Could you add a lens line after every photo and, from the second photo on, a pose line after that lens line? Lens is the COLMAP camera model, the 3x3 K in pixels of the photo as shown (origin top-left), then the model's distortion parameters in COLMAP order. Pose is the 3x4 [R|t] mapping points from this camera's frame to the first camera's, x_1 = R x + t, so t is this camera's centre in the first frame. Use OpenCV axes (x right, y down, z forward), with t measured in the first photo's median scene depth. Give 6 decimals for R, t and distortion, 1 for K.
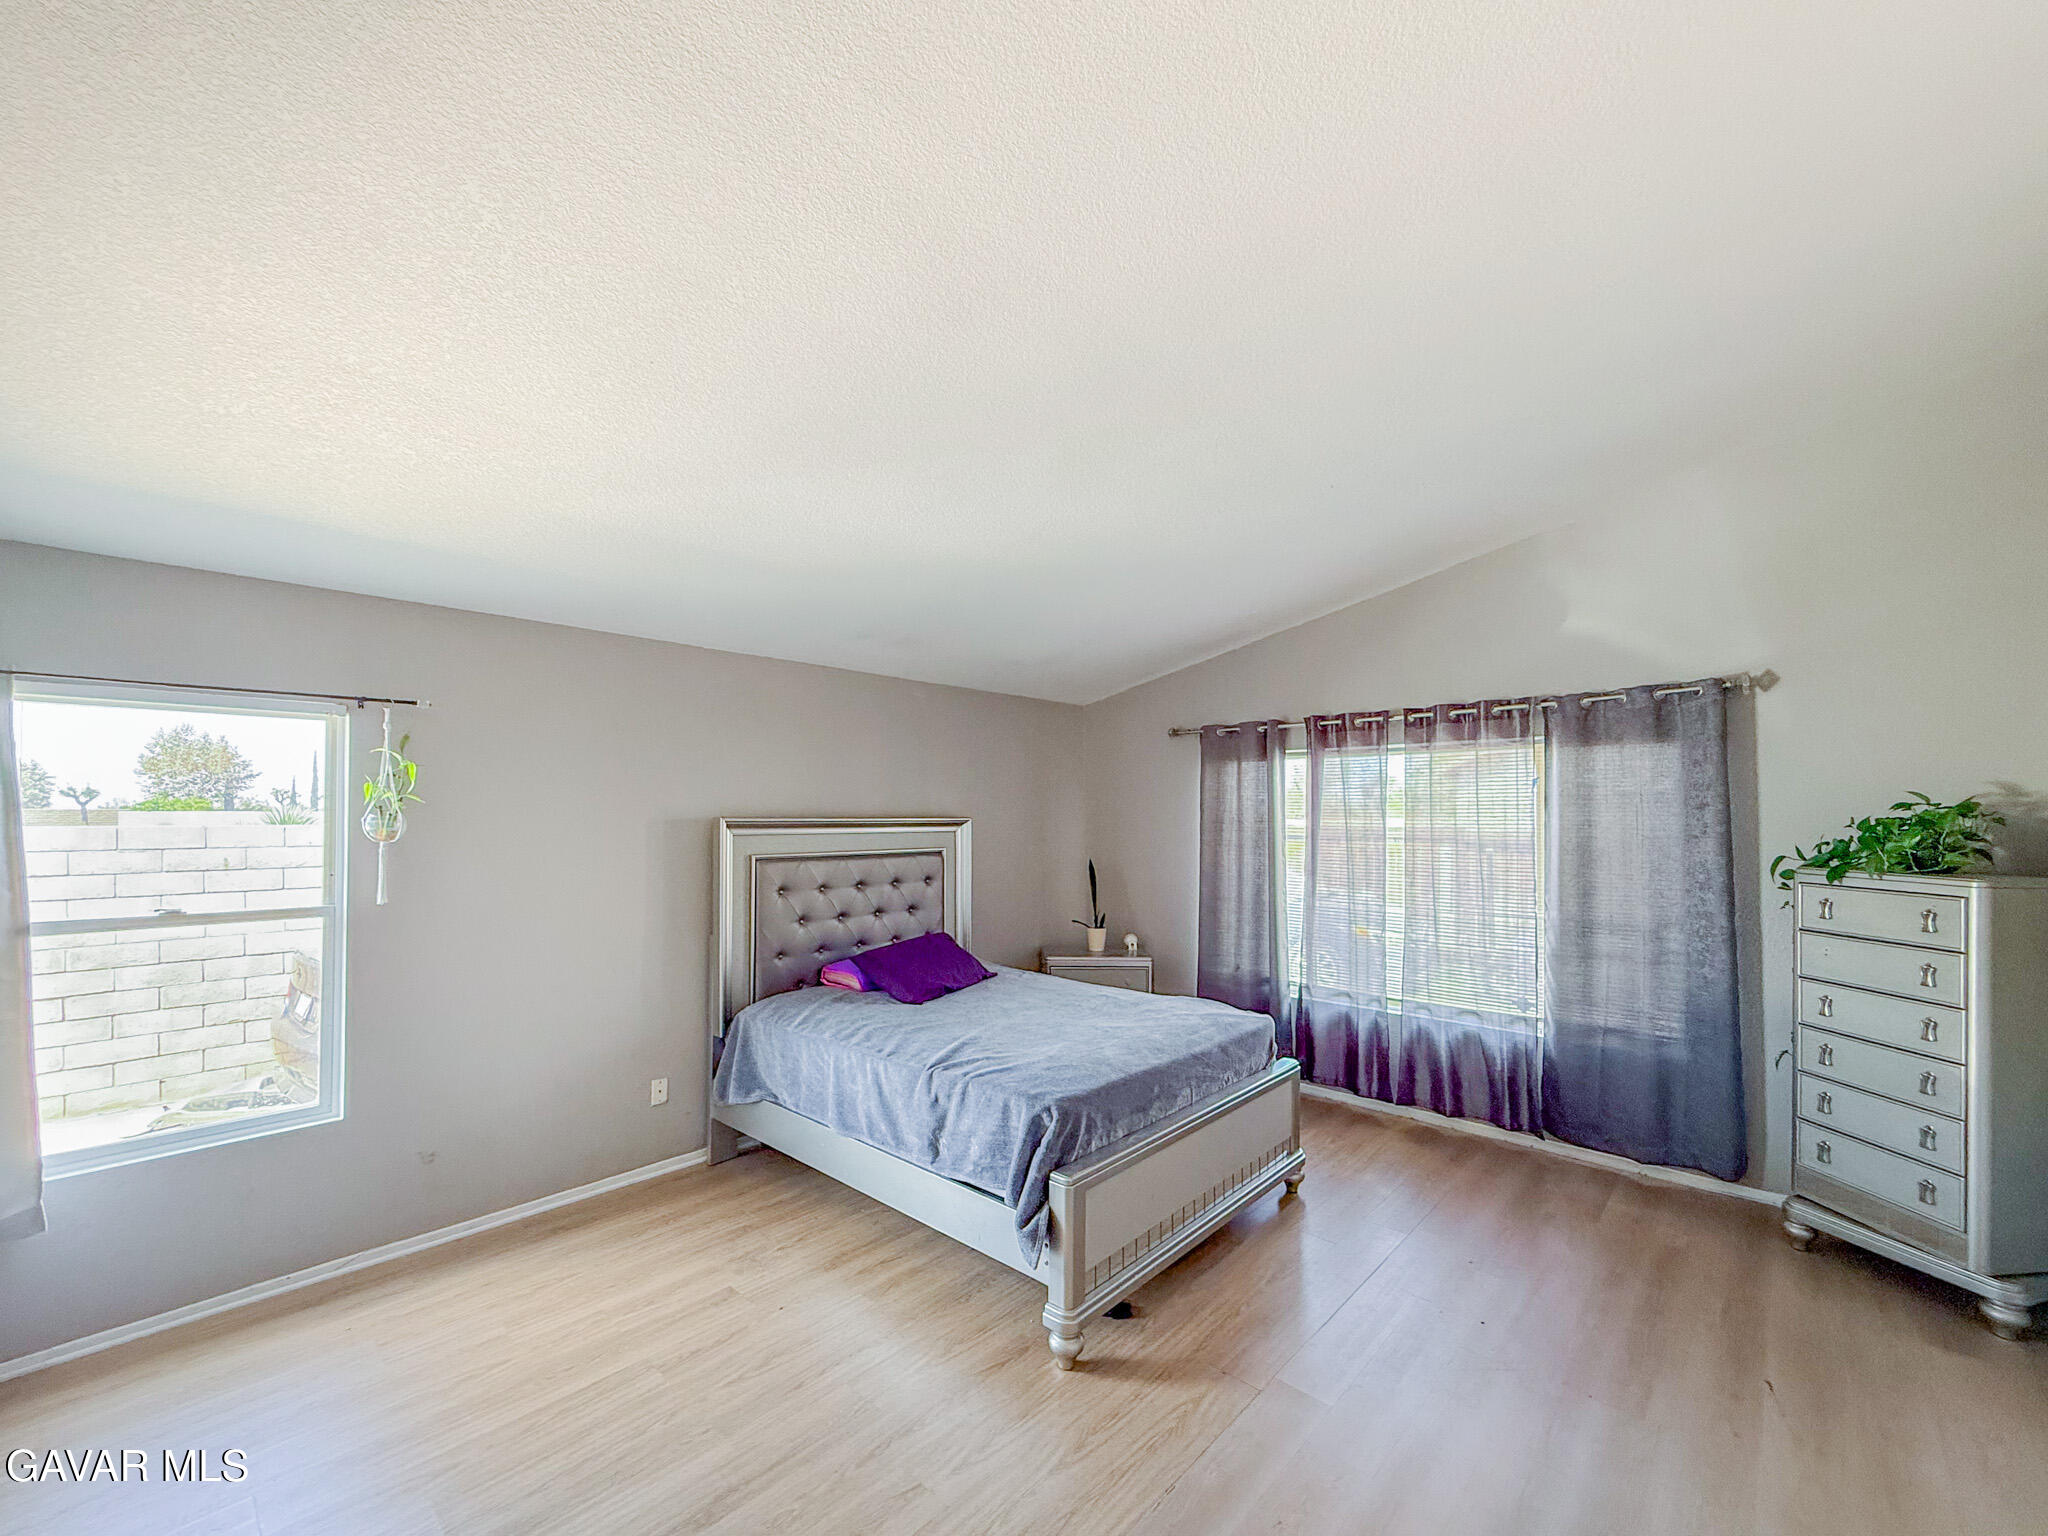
lens RADIAL K [[820.6, 0, 1024.5], [0, 820.6, 805.9], [0, 0, 1]] dist [0.000364, 0.000277]
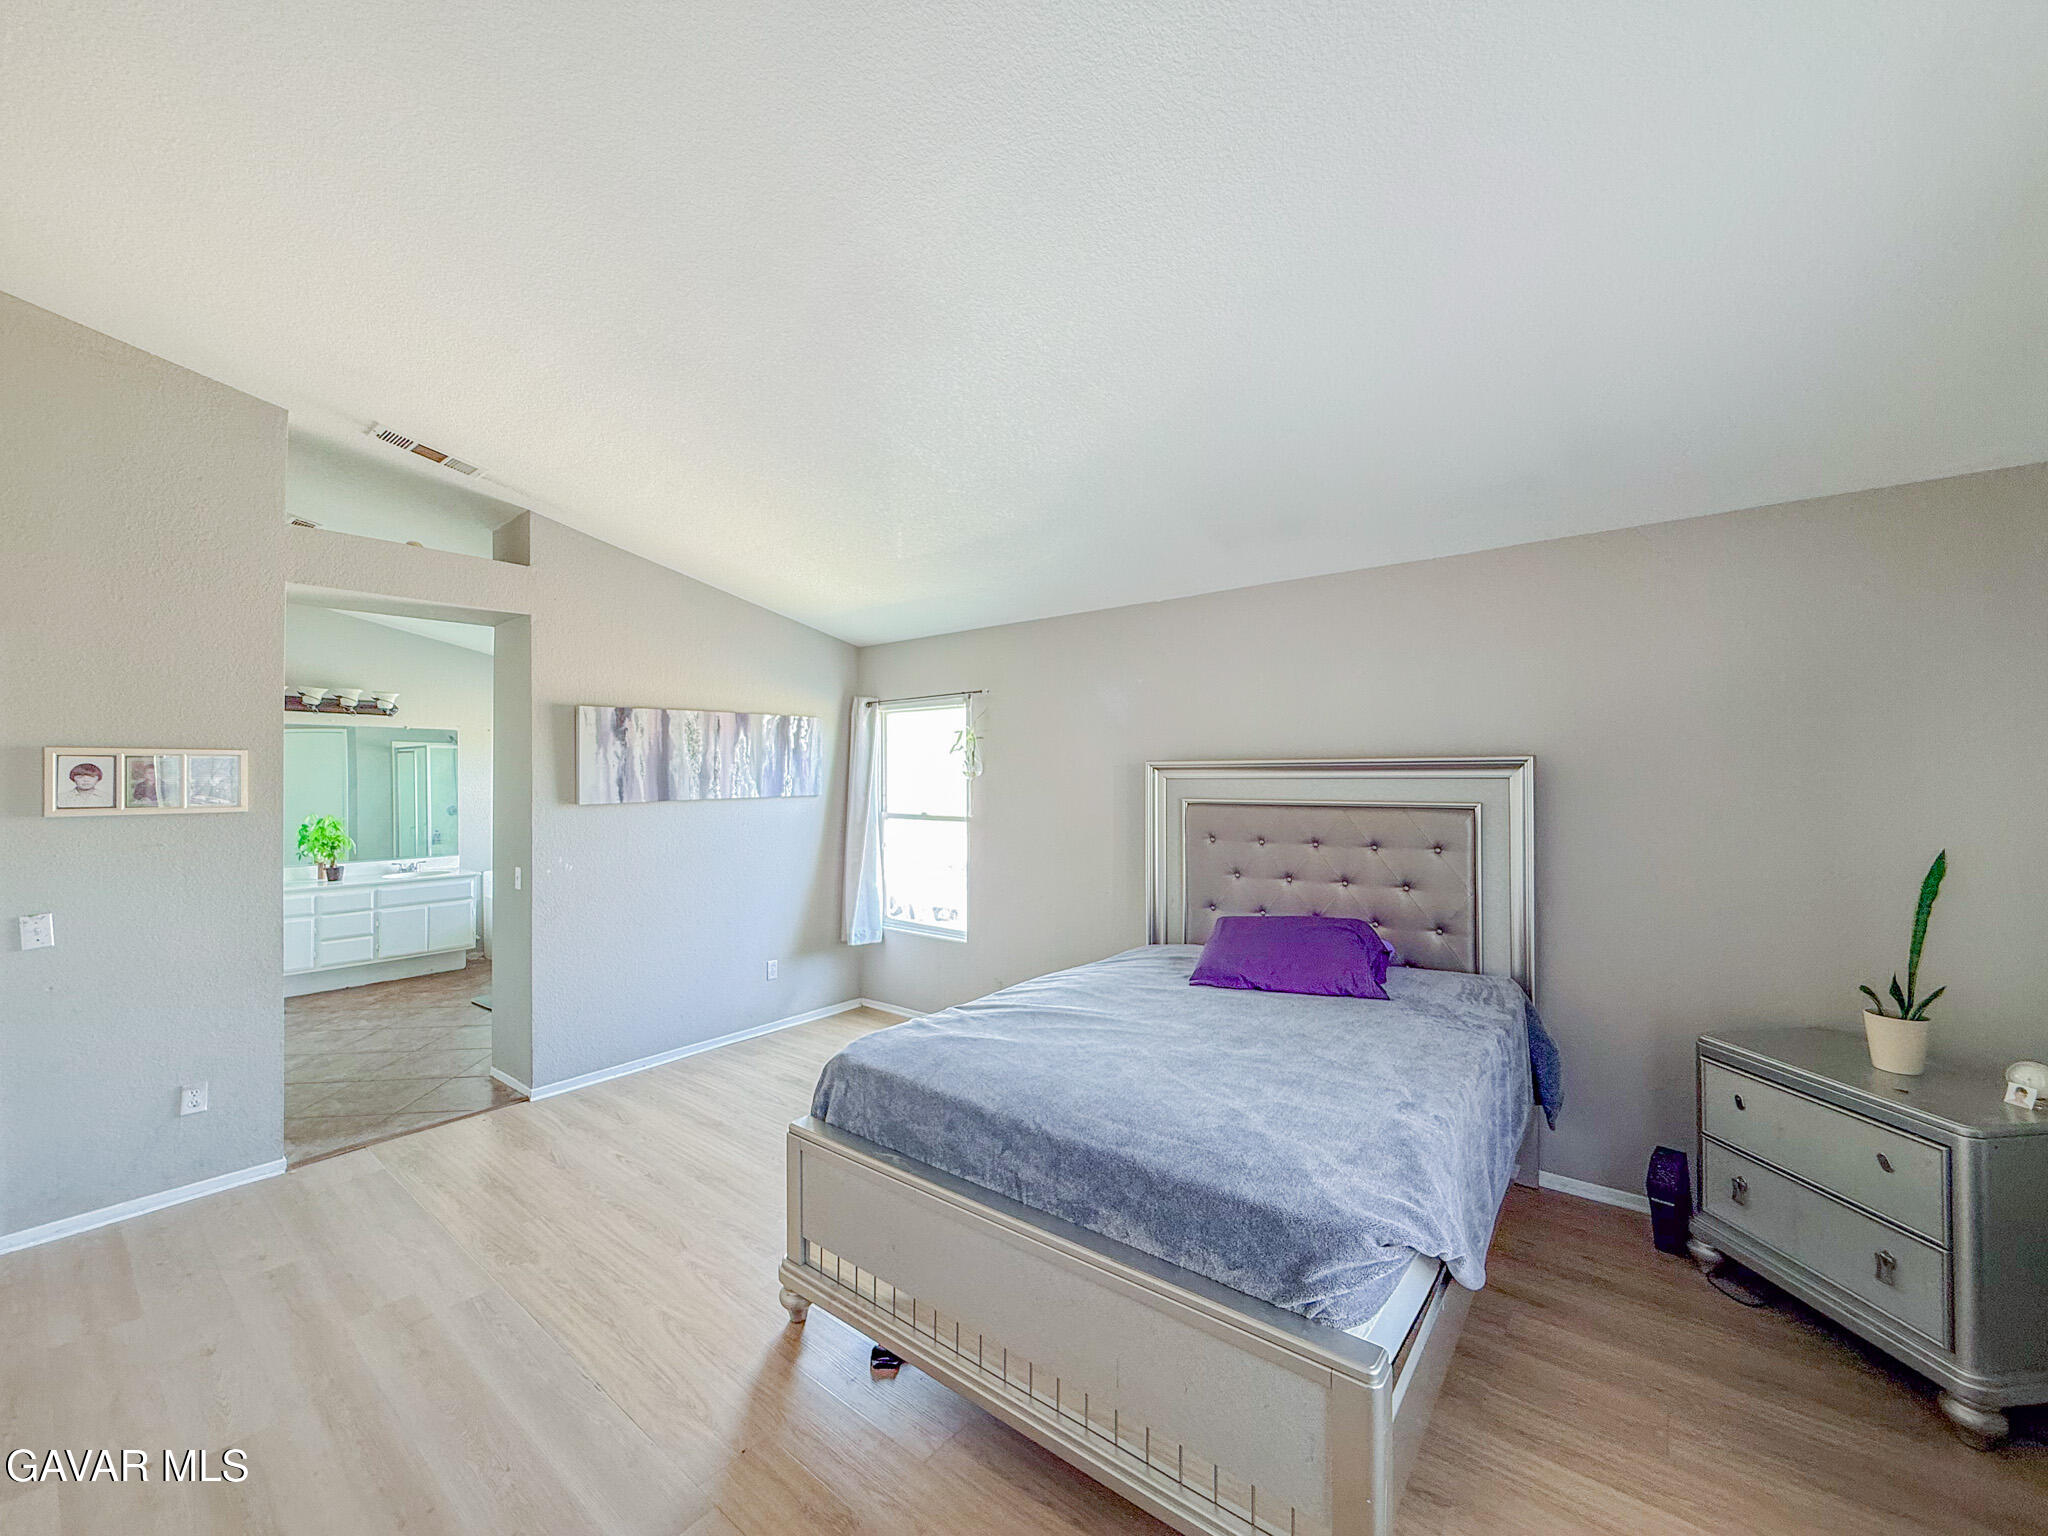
lens RADIAL K [[809.3, 0, 1024.0], [0, 809.3, 768.0], [0, 0, 1]] dist [0.001674, 0.000313]
pose [[0.082630, -0.008178, -0.996547, 0.643352], [0.019406, 0.999790, -0.006596, 0.026174], [0.996391, -0.018794, 0.082772, 0.745728]]
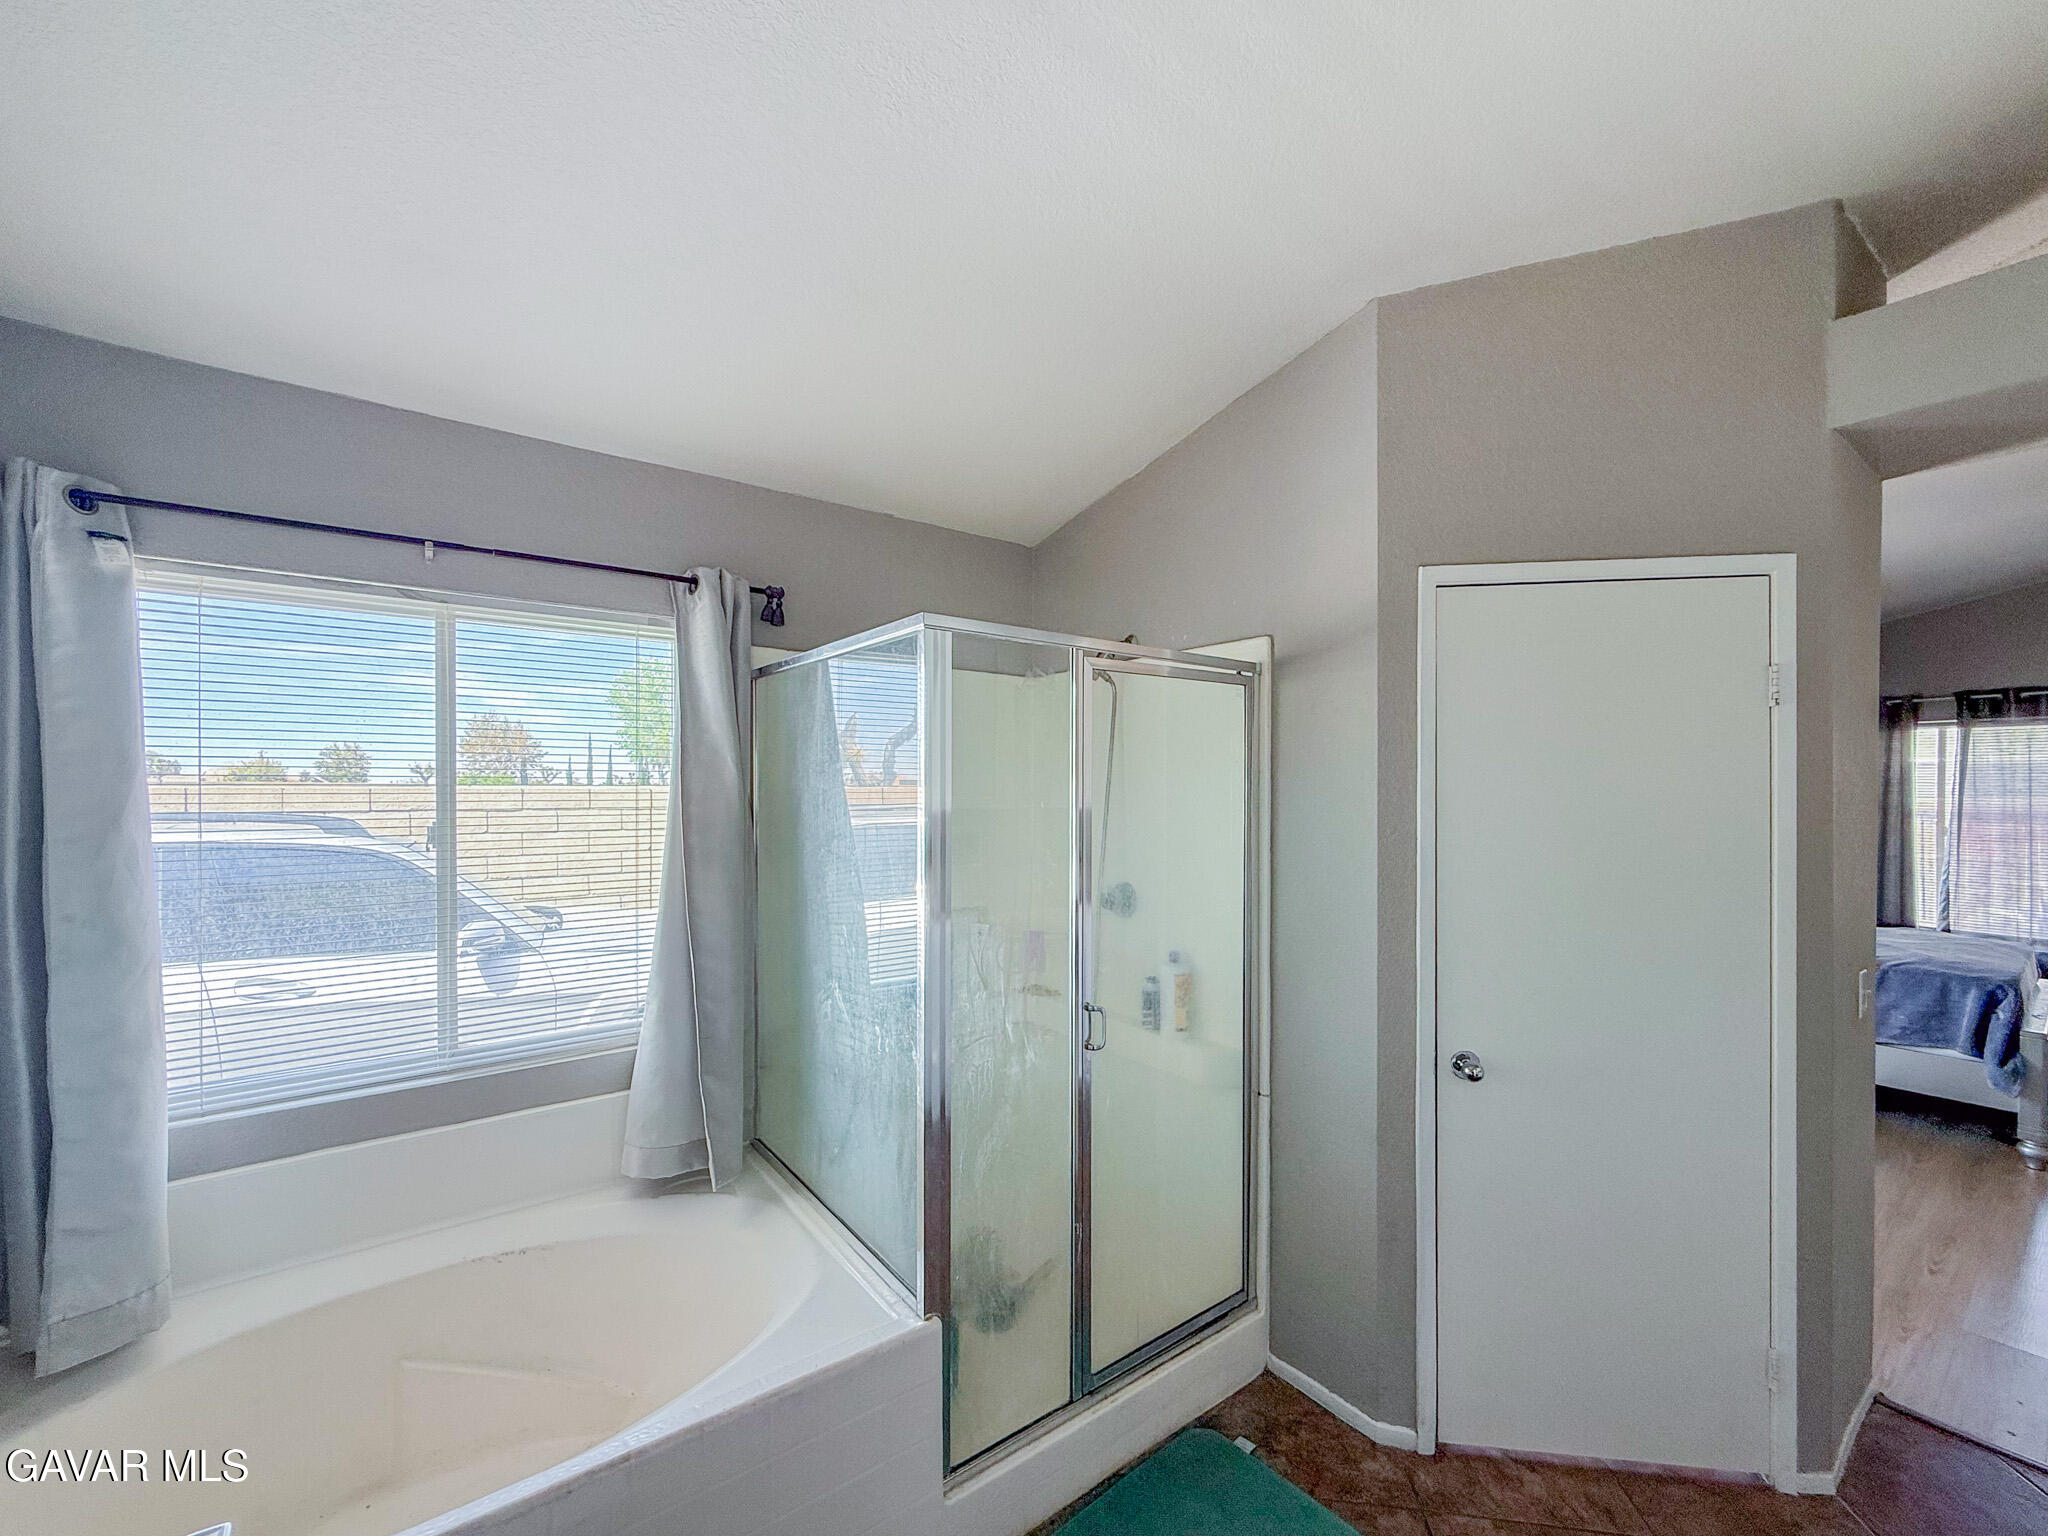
lens RADIAL K [[829.8, 0, 1034.8], [0, 829.8, 808.2], [0, 0, 1]] dist [0.000392, 0.000295]
pose [[0.984798, 0.005054, -0.173630, -0.853656], [0.000546, 0.999482, 0.032188, 0.016460], [0.173703, -0.031794, 0.984285, -0.411281]]
